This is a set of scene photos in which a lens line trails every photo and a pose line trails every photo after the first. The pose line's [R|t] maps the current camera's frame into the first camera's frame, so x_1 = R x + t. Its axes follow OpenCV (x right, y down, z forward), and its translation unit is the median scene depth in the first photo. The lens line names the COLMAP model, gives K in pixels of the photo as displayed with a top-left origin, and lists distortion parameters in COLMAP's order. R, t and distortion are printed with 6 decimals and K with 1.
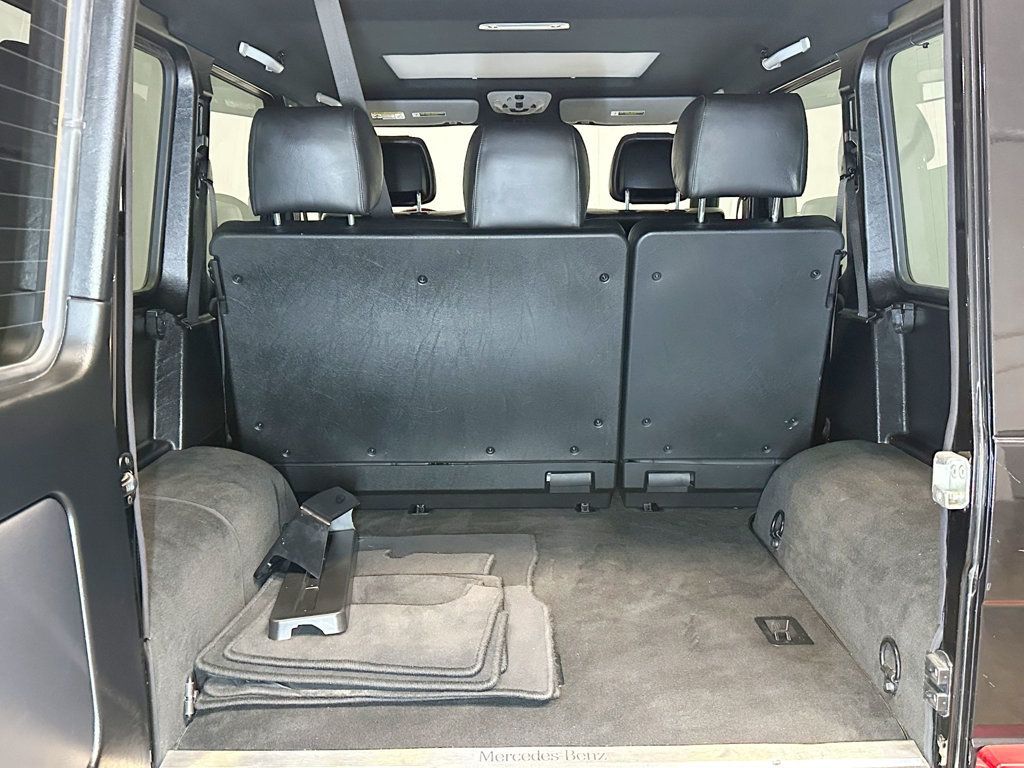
lens RADIAL K [[958.9, 0, 514.0], [0, 958.9, 382.1], [0, 0, 1]] dist [0.063318, 0.000000]
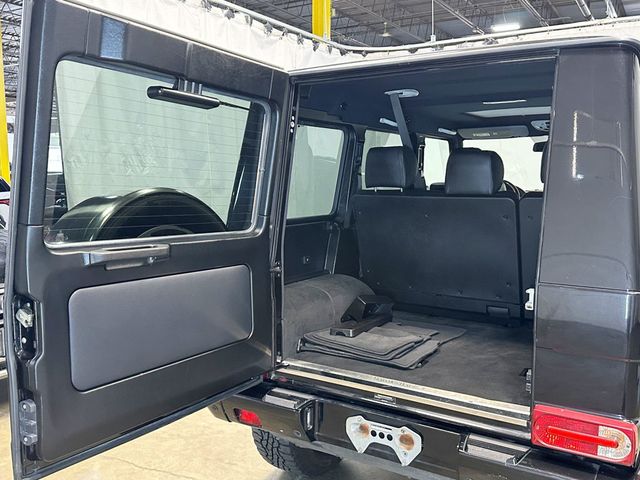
lens RADIAL K [[599.3, 0, 321.2], [0, 599.3, 240.2], [0, 0, 1]] dist [0.063318, 0.000000]
pose [[0.844741, 0.072077, -0.530300, 0.629244], [-0.101416, 0.994494, -0.026380, 0.030209], [0.525479, 0.076065, 0.847399, -0.540159]]
